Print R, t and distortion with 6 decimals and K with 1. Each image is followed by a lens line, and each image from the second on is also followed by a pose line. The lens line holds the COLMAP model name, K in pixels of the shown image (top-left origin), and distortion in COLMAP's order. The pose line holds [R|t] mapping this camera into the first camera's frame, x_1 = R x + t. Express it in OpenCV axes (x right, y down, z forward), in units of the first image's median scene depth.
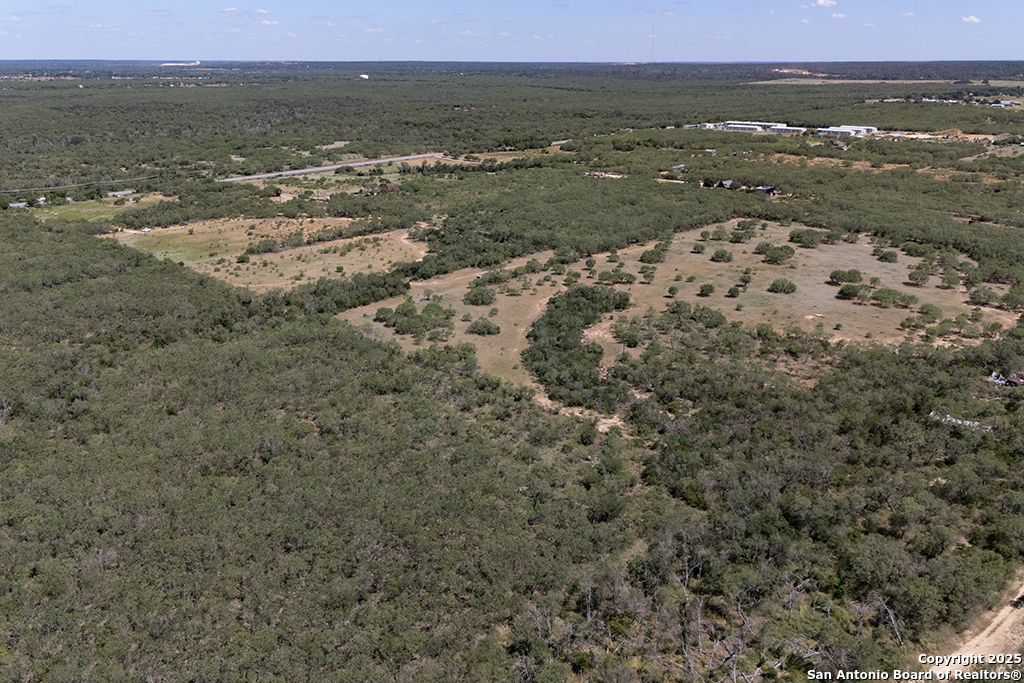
lens RADIAL K [[884.3, 0, 514.7], [0, 884.3, 342.5], [0, 0, 1]] dist [0.074437, -0.084773]
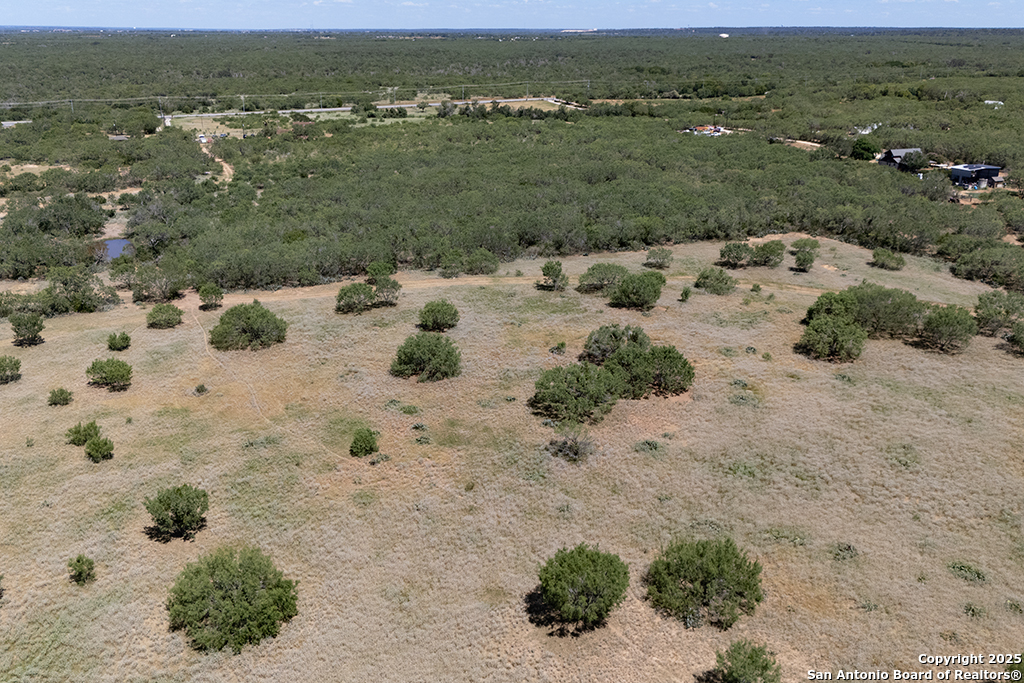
lens RADIAL K [[884.3, 0, 518.6], [0, 884.3, 342.4], [0, 0, 1]] dist [0.074437, -0.084773]
pose [[0.906354, 0.141953, -0.397960, 0.346664], [-0.131000, 0.989870, 0.054738, -0.110285], [0.401698, 0.002521, 0.915769, 0.669795]]
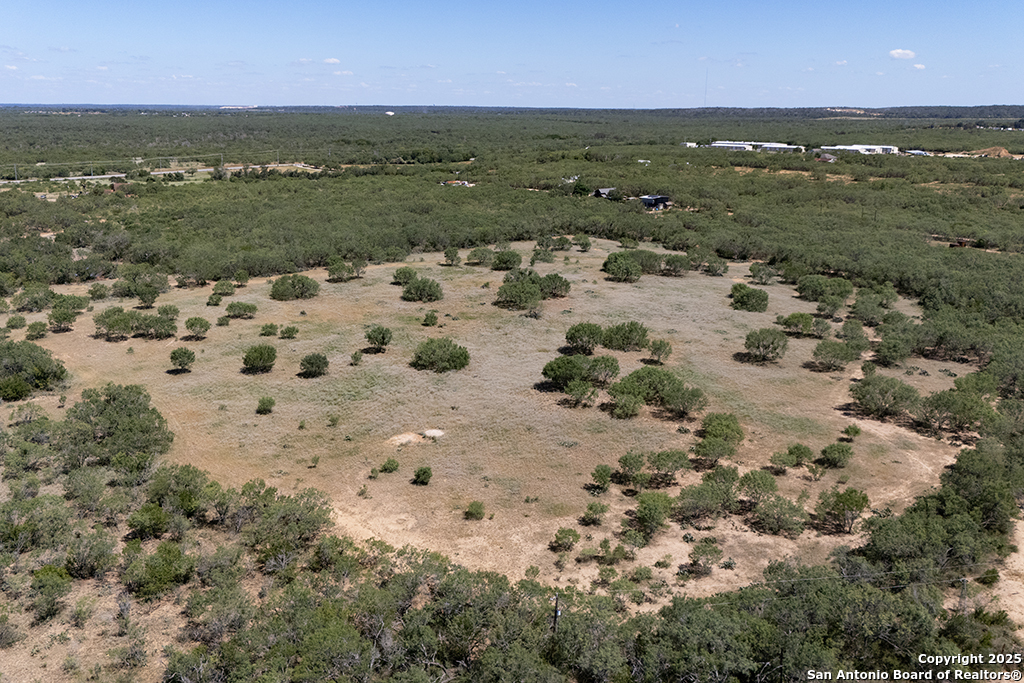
lens RADIAL K [[884.3, 0, 505.5], [0, 884.3, 340.9], [0, 0, 1]] dist [0.074437, -0.084773]
pose [[0.996312, 0.025753, -0.081846, 0.297718], [-0.030139, 0.998149, -0.052822, -0.038426], [0.080335, 0.055094, 0.995244, 0.449008]]
